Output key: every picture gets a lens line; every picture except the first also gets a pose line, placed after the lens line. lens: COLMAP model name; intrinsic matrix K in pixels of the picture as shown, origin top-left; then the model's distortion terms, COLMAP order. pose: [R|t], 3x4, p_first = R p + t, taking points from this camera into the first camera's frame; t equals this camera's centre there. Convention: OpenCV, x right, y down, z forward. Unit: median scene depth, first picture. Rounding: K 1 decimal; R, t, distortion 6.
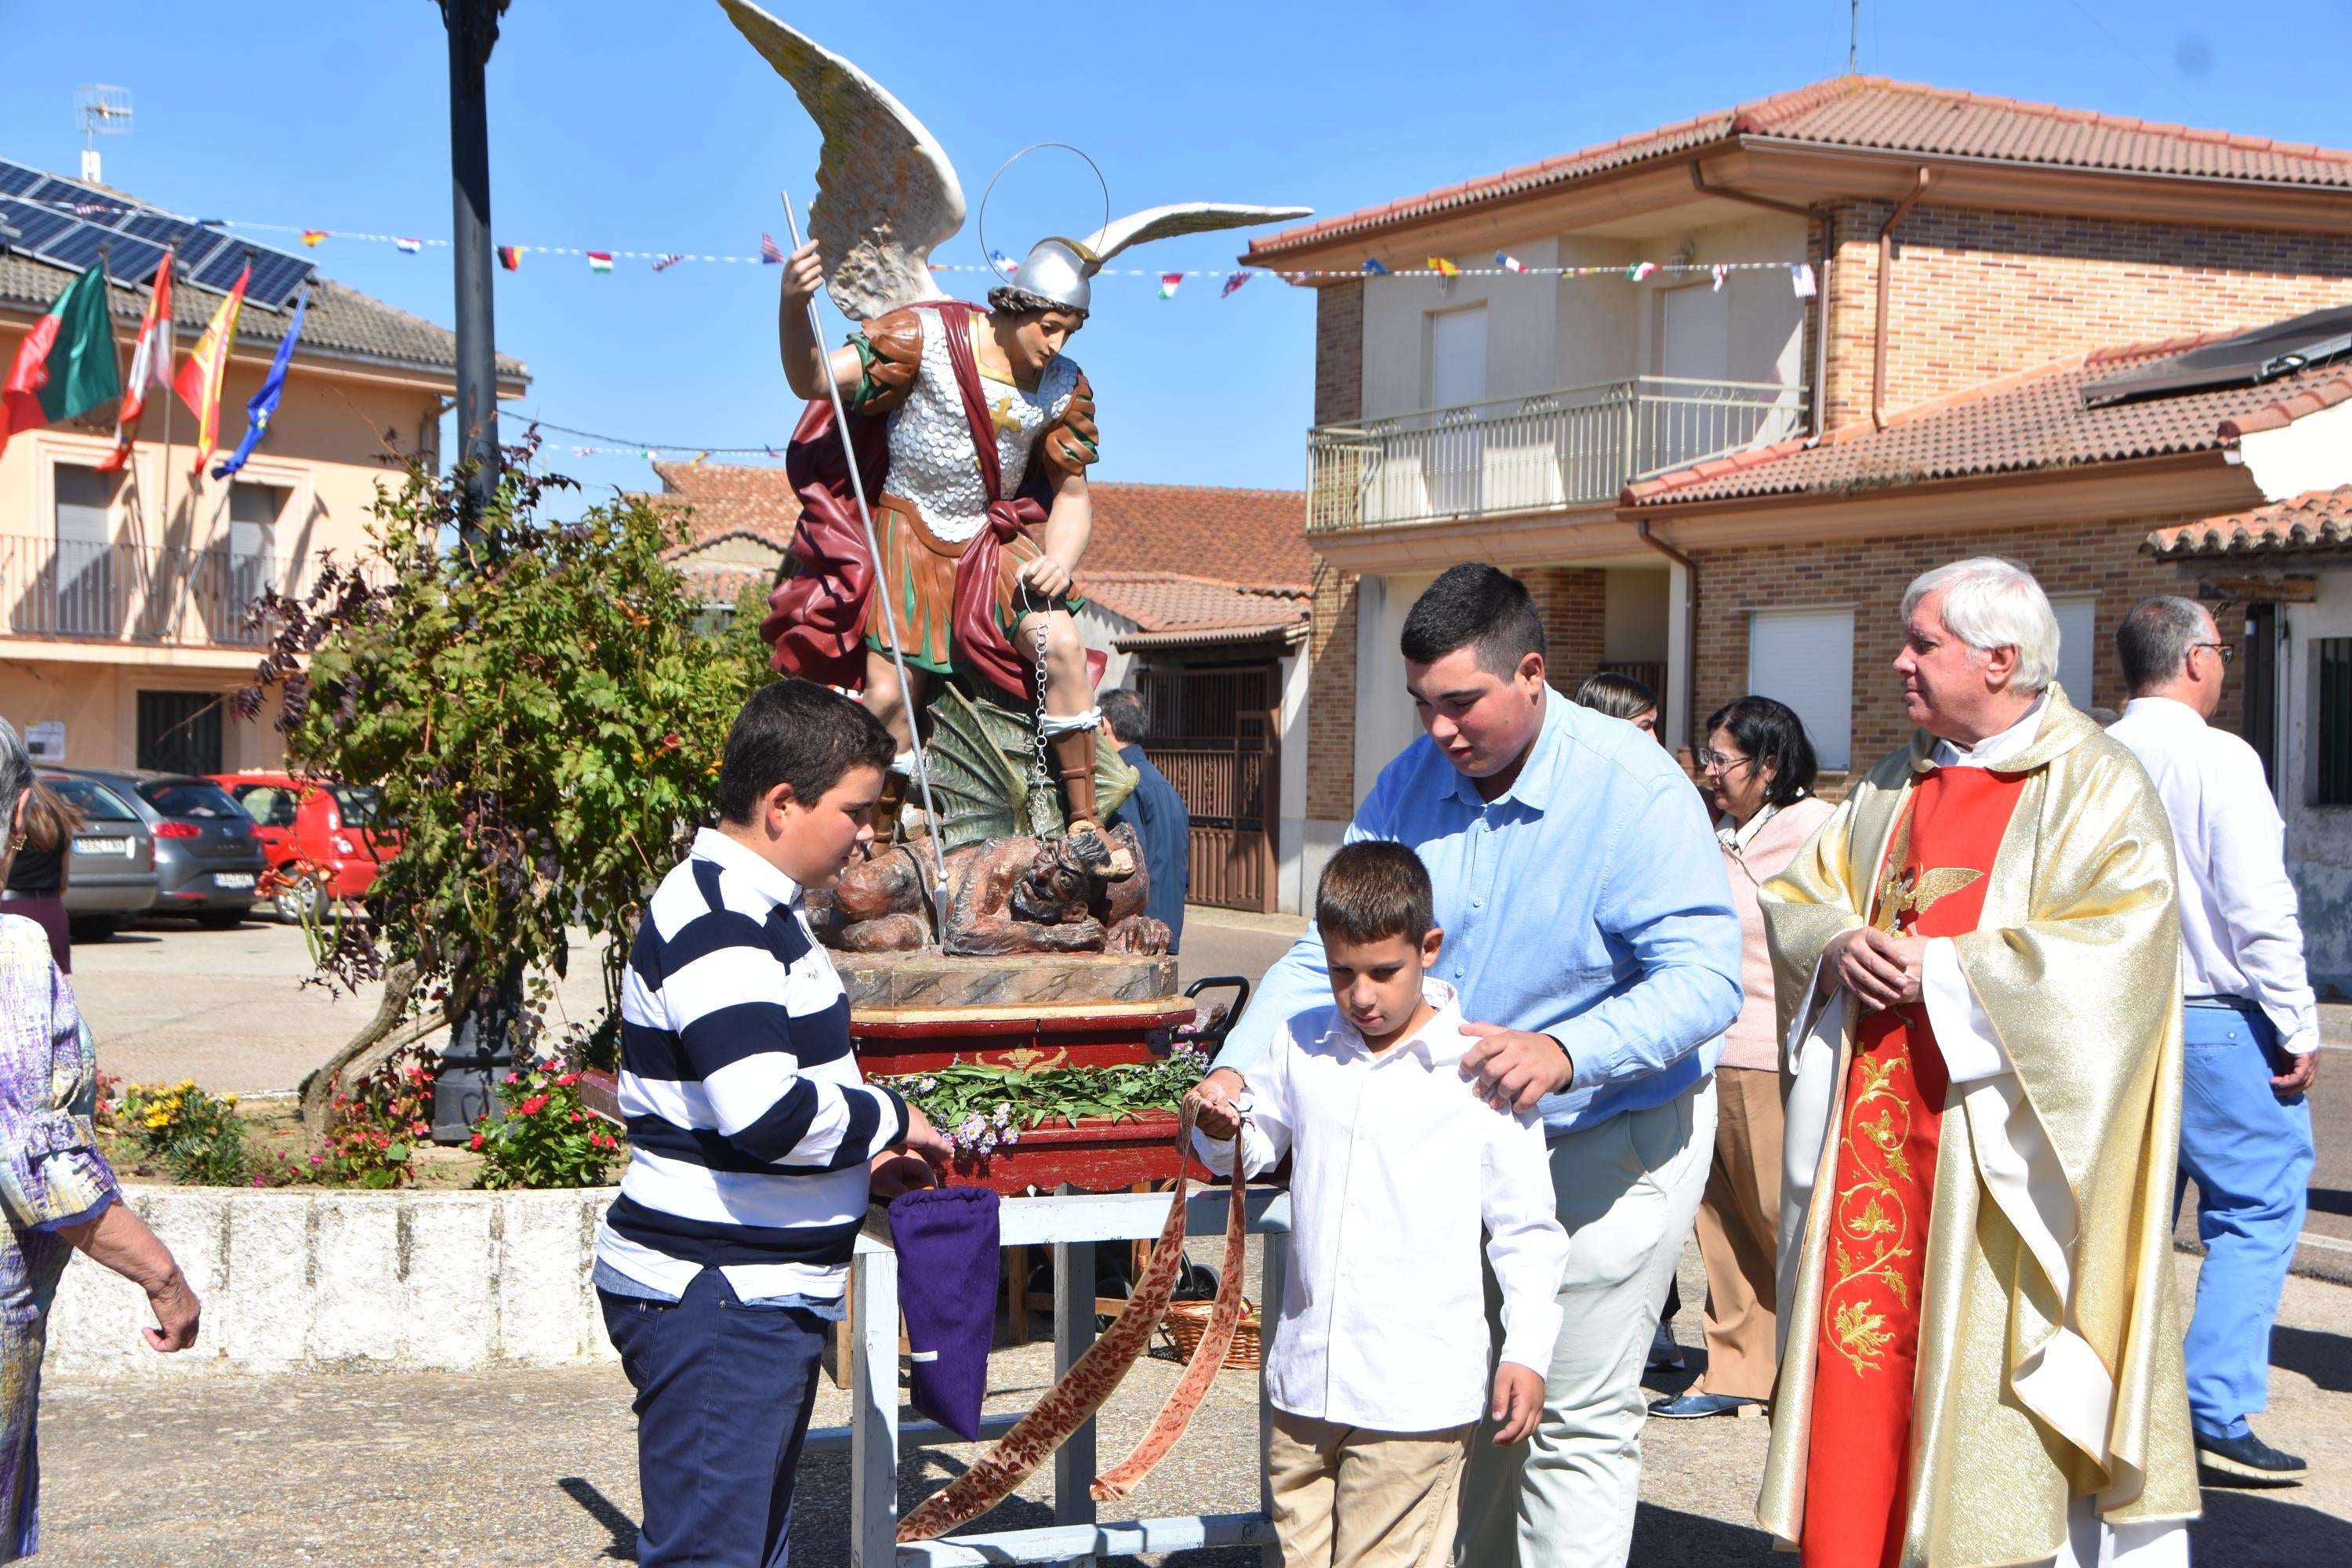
lens RADIAL K [[3886.2, 0, 1176.0], [0, 3886.2, 784.0], [0, 0, 1]] dist [0.296945, 0.136590]
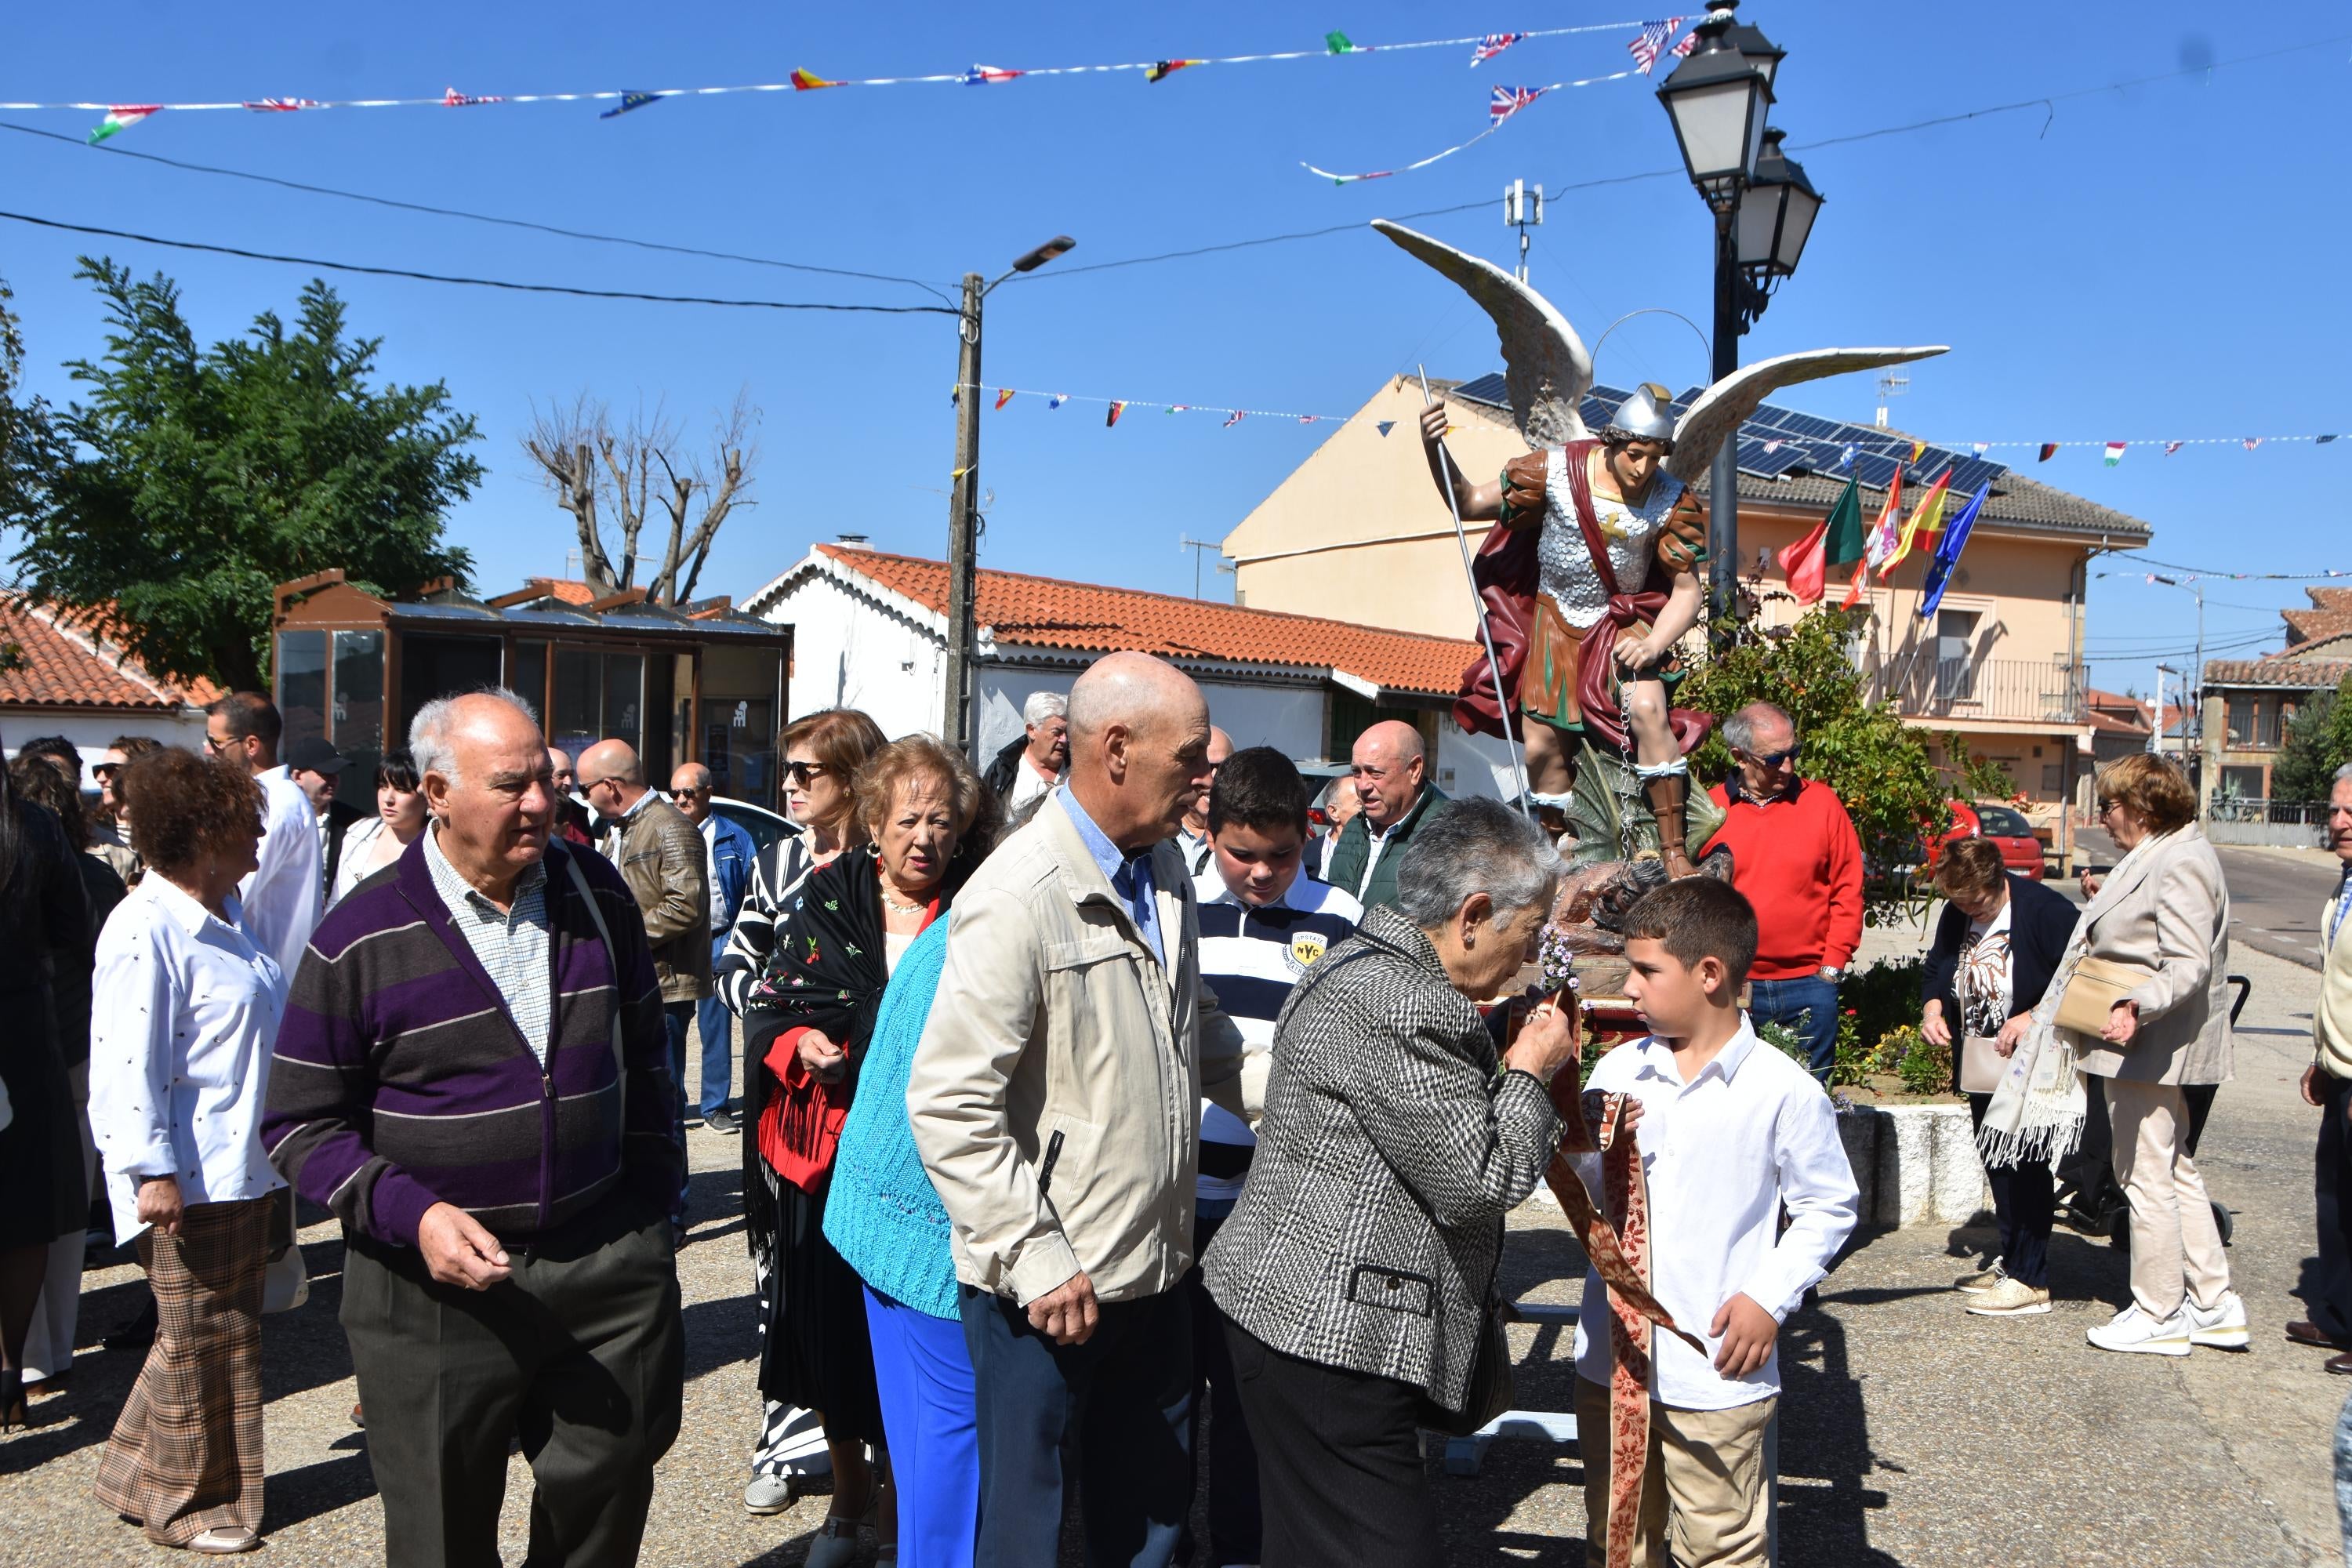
lens RADIAL K [[2440.3, 0, 1219.3], [0, 2440.3, 789.5], [0, 0, 1]] dist [-0.005928, 0.032821]
pose [[0.833373, 0.015793, -0.552486, 0.284816], [-0.018748, 0.999824, 0.000300, -0.007415], [0.552393, 0.010108, 0.833522, 0.271523]]
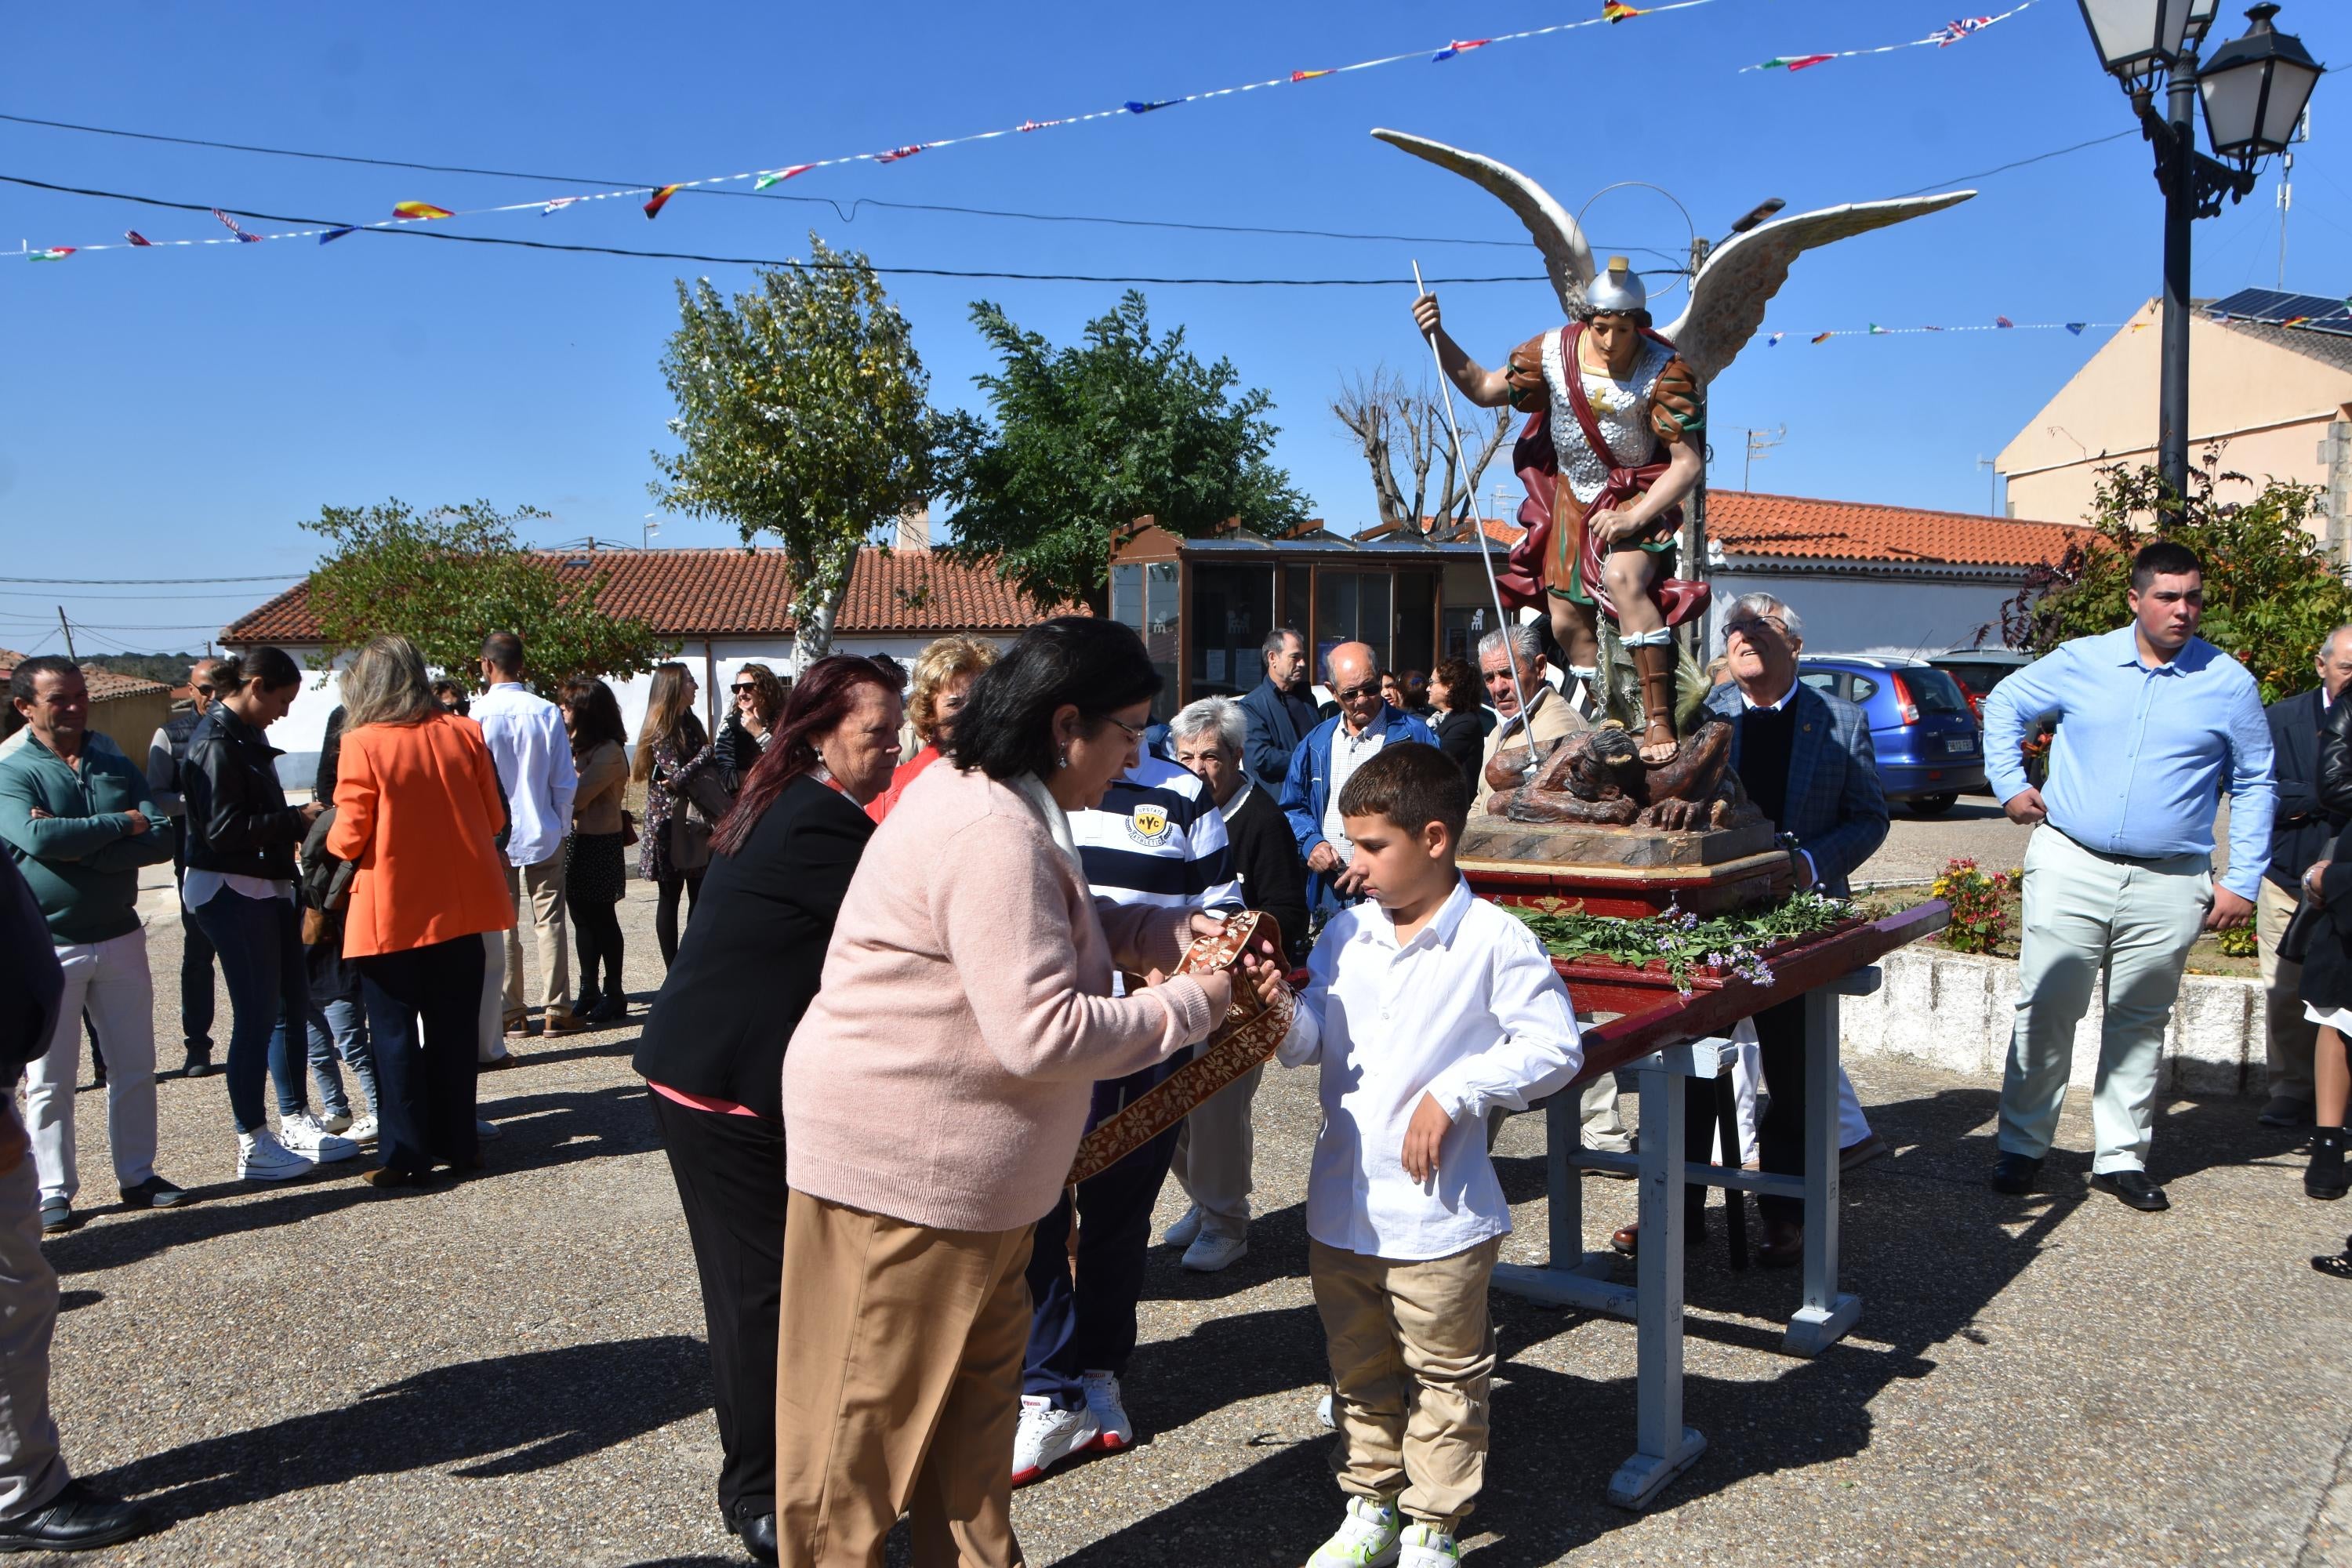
lens RADIAL K [[1997.7, 0, 1216.1], [0, 1997.7, 796.6], [0, 0, 1]] dist [-0.175686, 0.237953]
pose [[0.532229, 0.051894, -0.845009, 0.438835], [-0.001159, 0.998163, 0.060570, -0.004277], [0.846600, -0.031257, 0.531311, 0.541816]]
